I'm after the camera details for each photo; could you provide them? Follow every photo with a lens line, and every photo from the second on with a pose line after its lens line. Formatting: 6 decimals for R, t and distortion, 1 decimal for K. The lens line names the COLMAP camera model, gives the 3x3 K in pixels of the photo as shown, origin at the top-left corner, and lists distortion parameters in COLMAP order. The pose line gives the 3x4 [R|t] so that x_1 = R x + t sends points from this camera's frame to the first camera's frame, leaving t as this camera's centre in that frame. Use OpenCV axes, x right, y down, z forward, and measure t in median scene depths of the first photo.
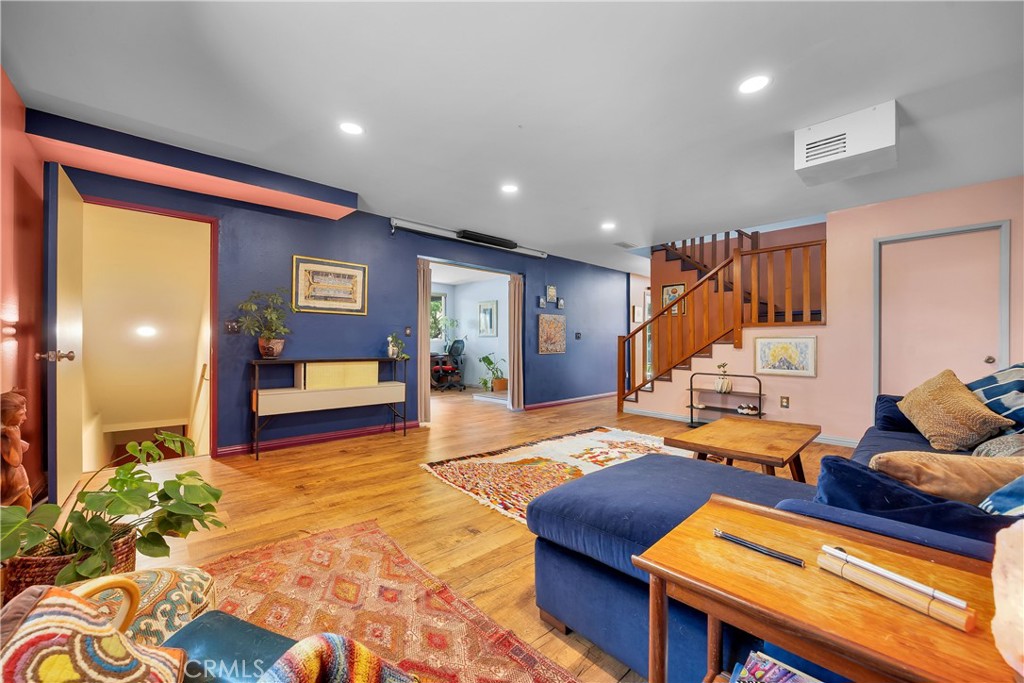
lens RADIAL K [[402.9, 0, 518.7], [0, 402.9, 340.3], [0, 0, 1]] dist [-0.000594, -0.000010]
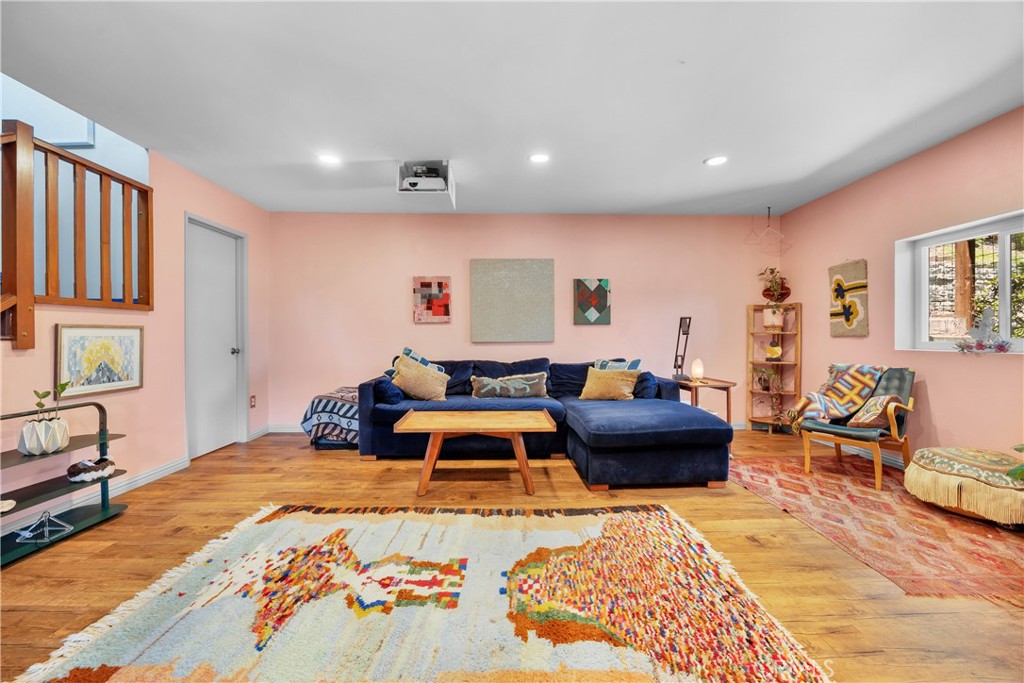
lens RADIAL K [[402.9, 0, 518.7], [0, 402.9, 340.3], [0, 0, 1]] dist [-0.000594, -0.000010]
pose [[-0.733646, -0.016647, 0.679328, -0.215052], [-0.009597, 0.999854, 0.014137, -0.003592], [-0.679464, 0.003852, -0.733698, 1.299976]]
